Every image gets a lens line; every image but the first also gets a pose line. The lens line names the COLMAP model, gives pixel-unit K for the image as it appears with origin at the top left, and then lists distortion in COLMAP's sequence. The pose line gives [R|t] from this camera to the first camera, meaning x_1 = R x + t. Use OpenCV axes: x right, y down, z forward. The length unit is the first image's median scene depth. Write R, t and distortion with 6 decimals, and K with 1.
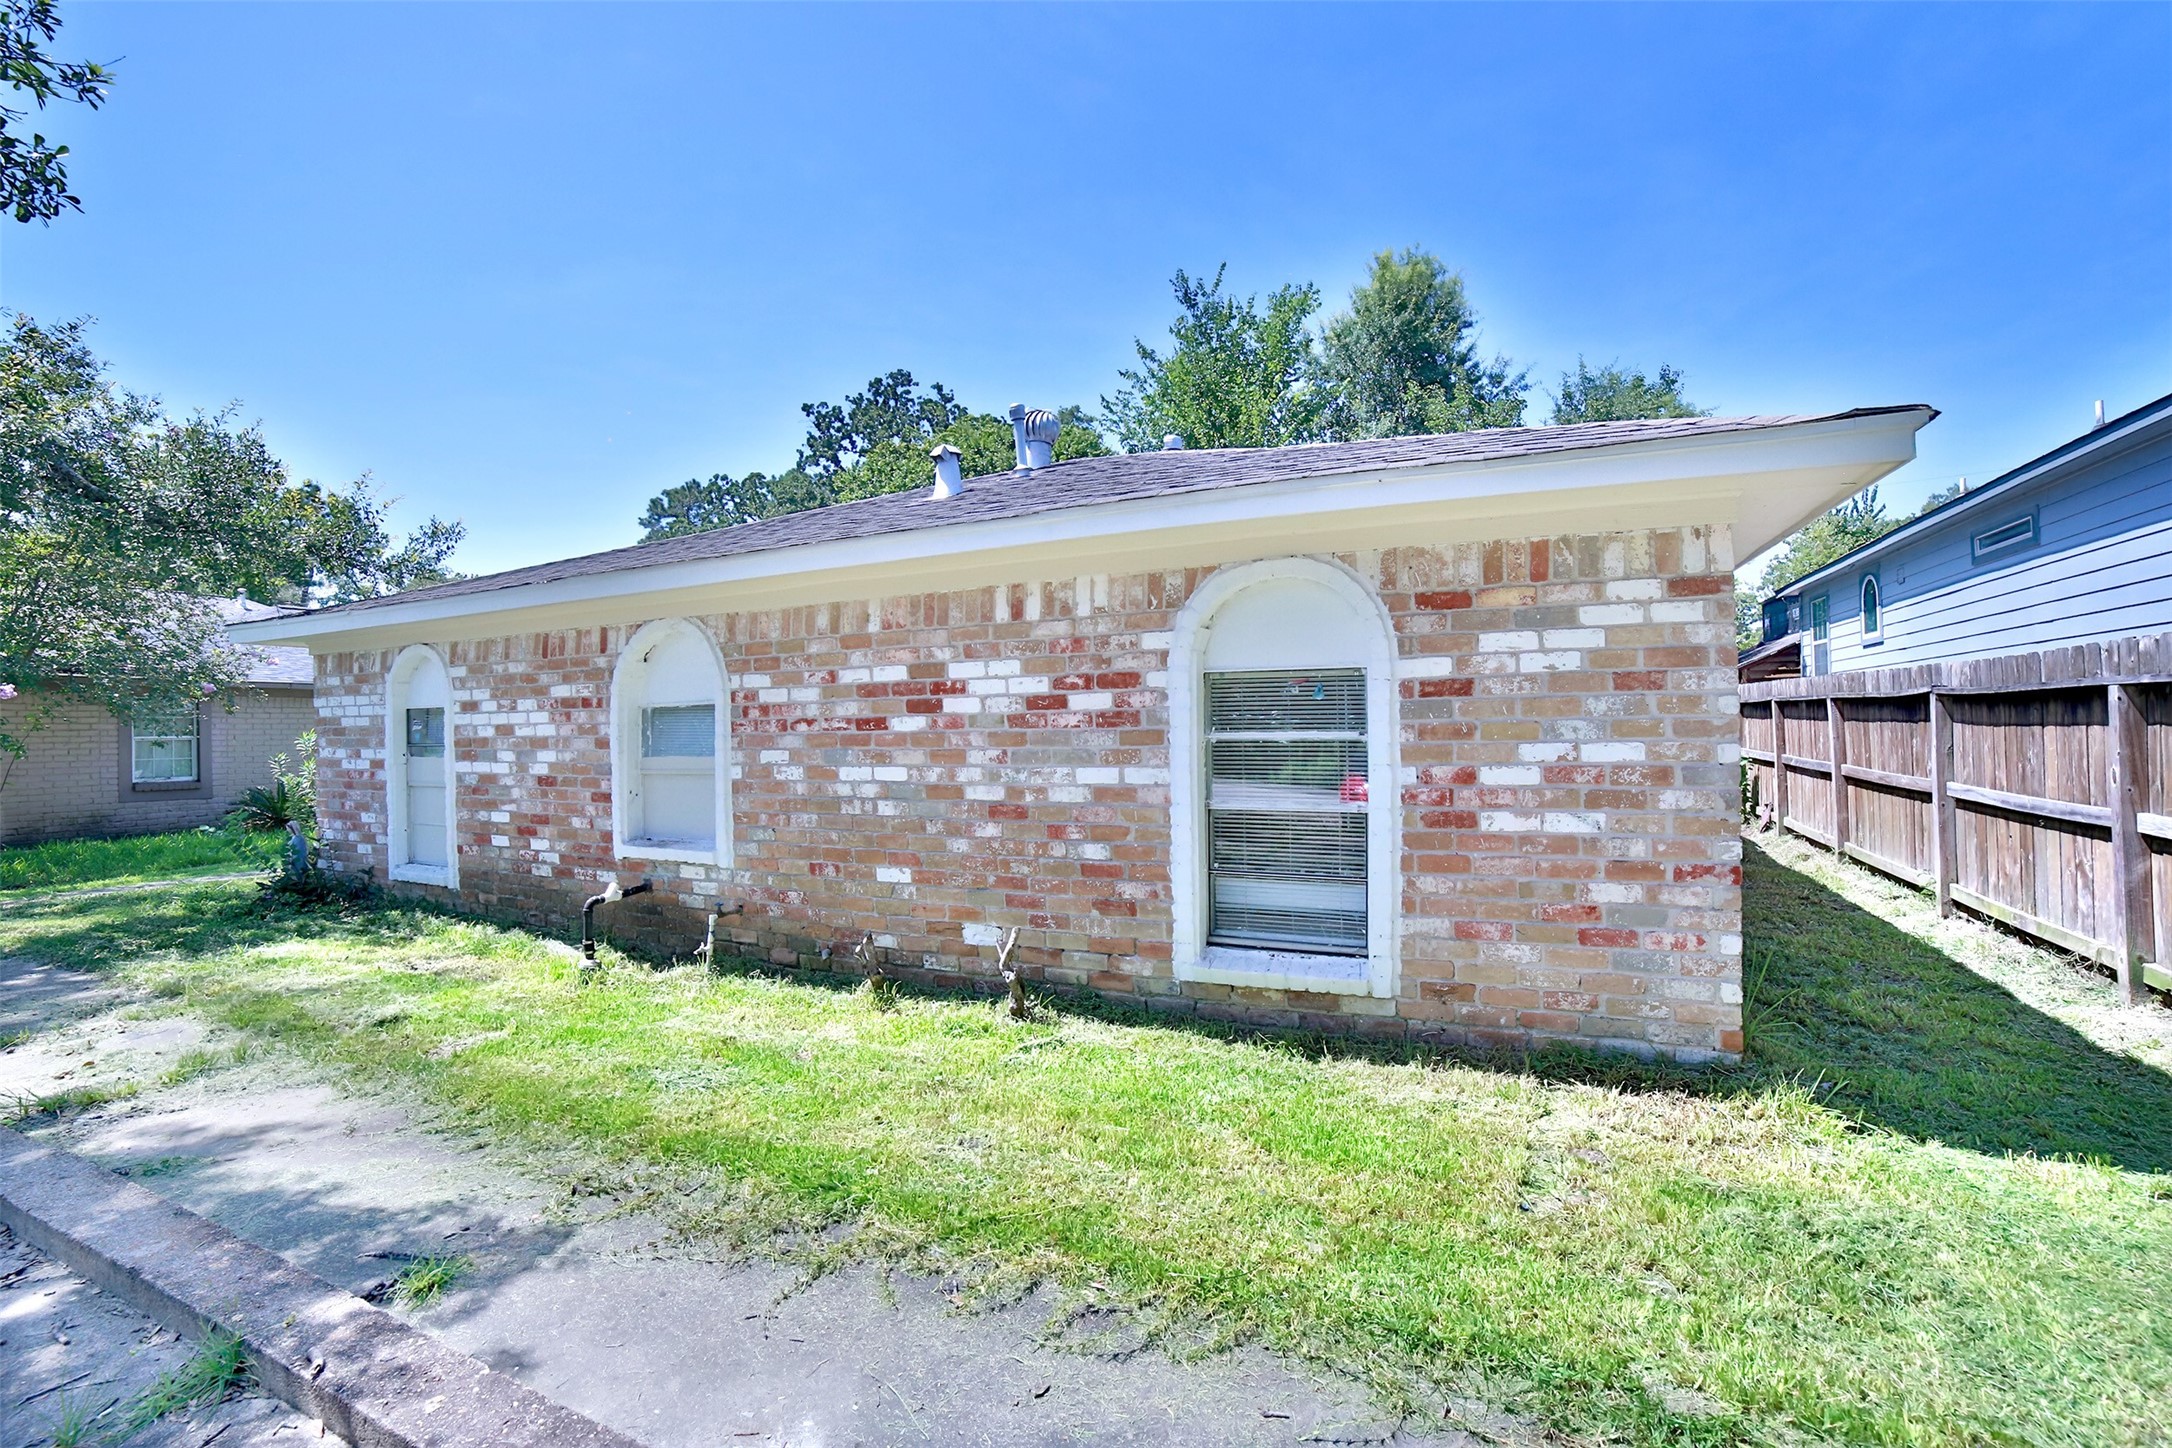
lens RADIAL K [[923.9, 0, 1086.0], [0, 923.9, 724.0], [0, 0, 1]] dist [-0.055301, 0.000245]
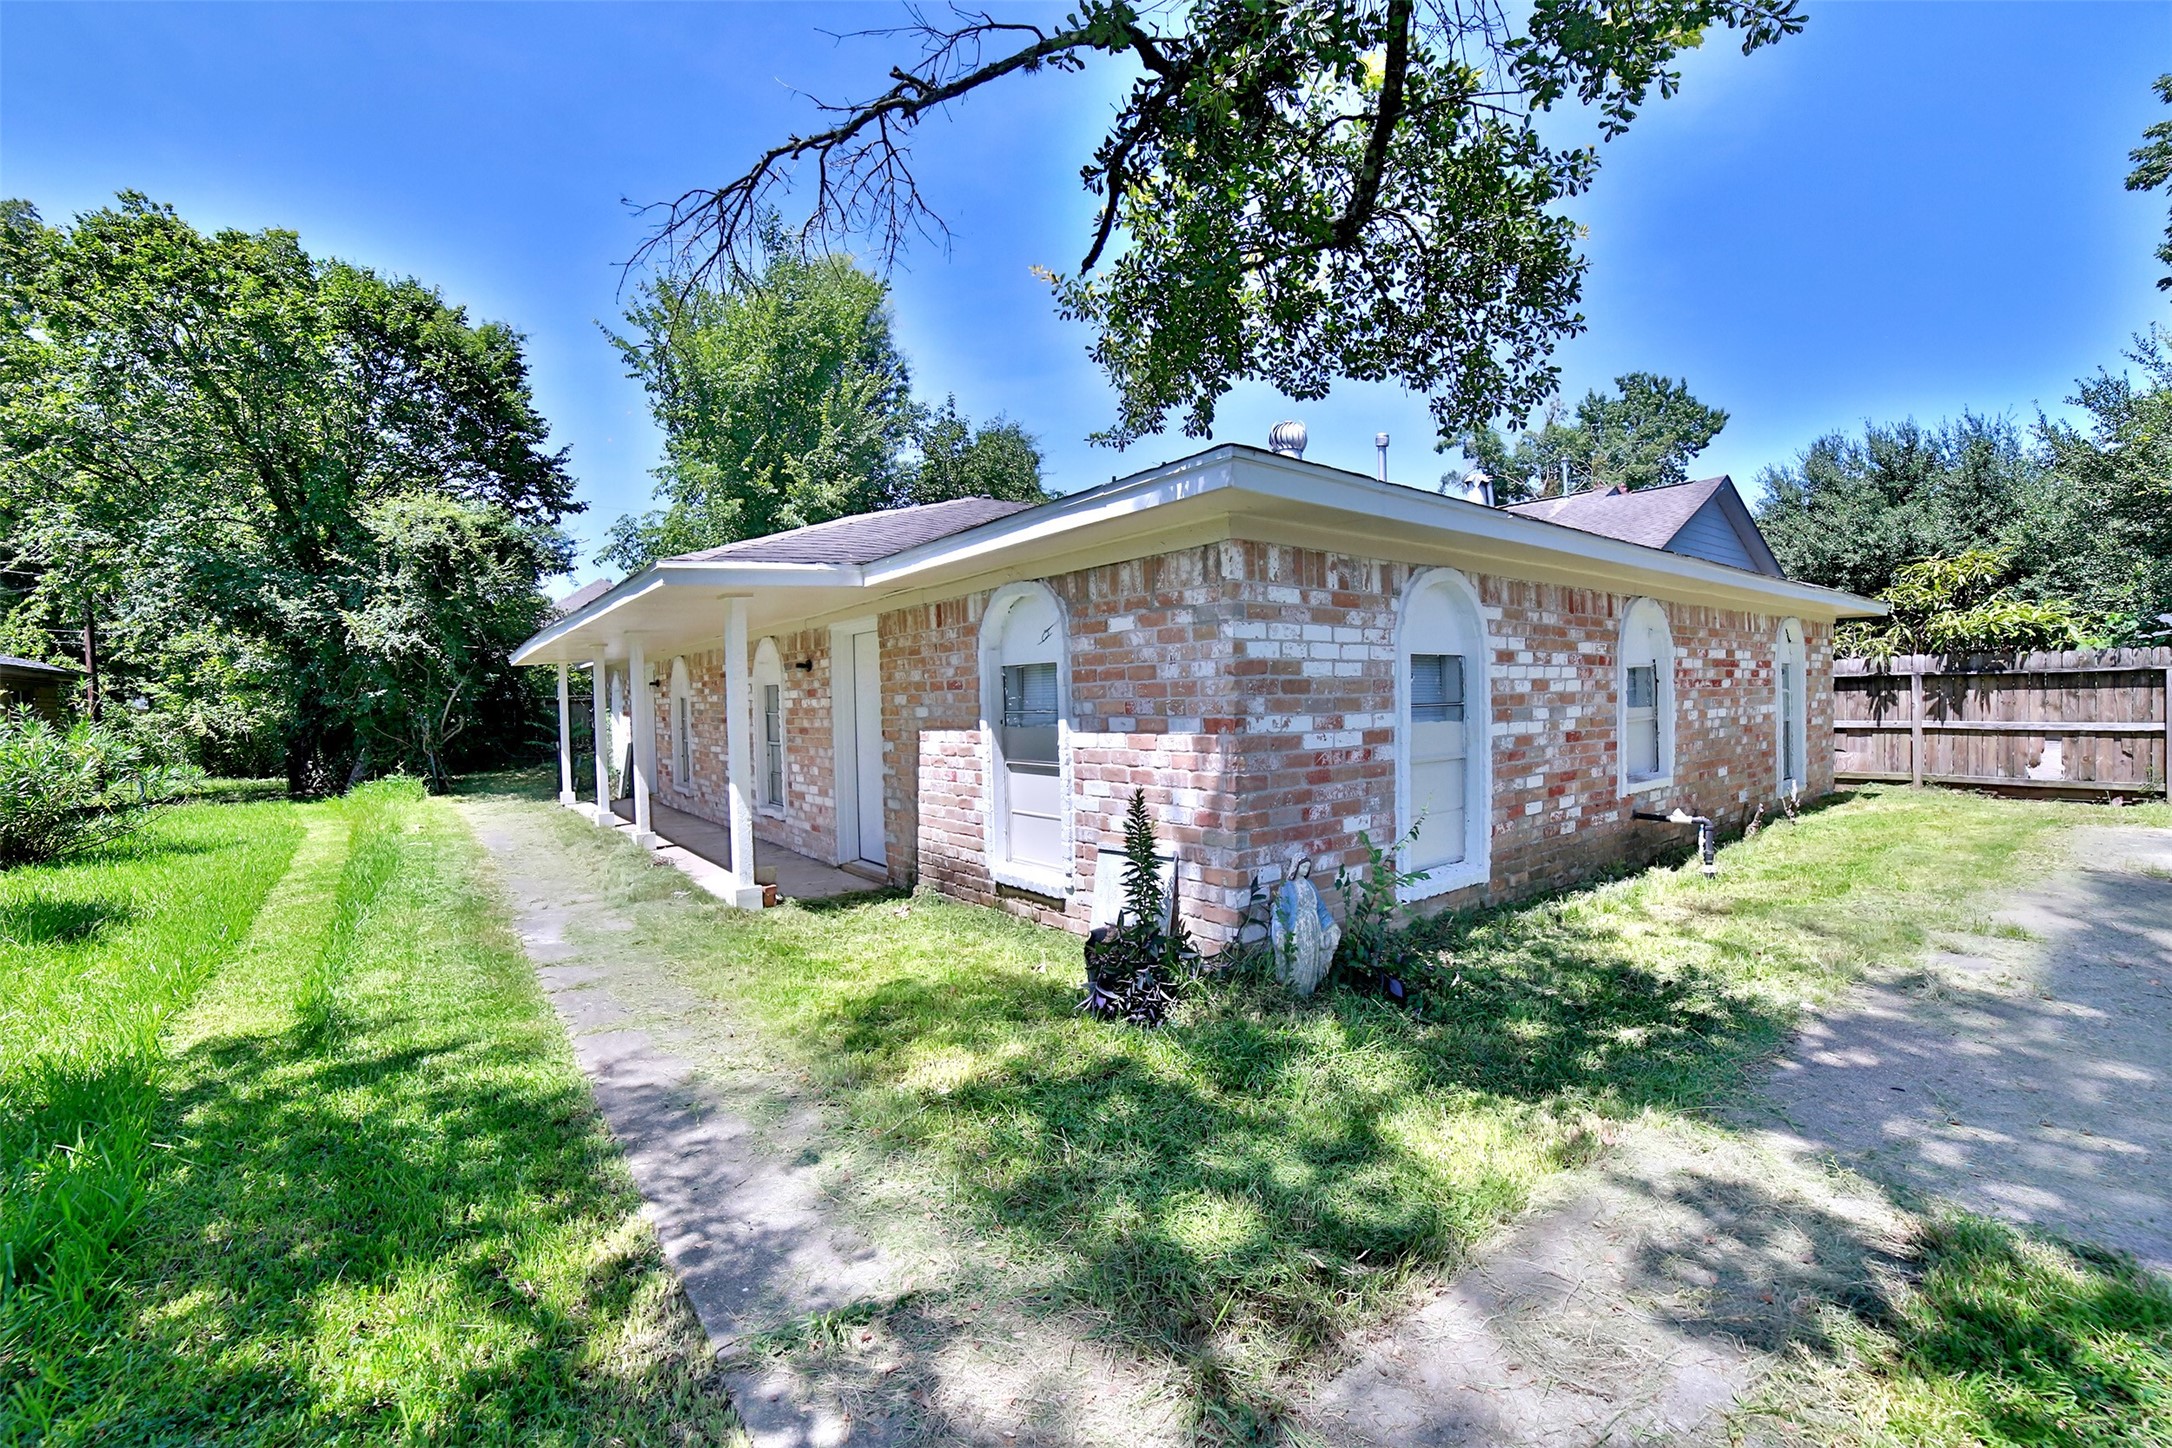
lens RADIAL K [[923.9, 0, 1086.0], [0, 923.9, 724.0], [0, 0, 1]] dist [-0.055301, 0.000245]
pose [[0.432624, -0.014769, 0.901454, -1.656267], [0.019323, 0.999788, 0.007107, 0.030350], [-0.901367, 0.014344, 0.432817, 1.003871]]
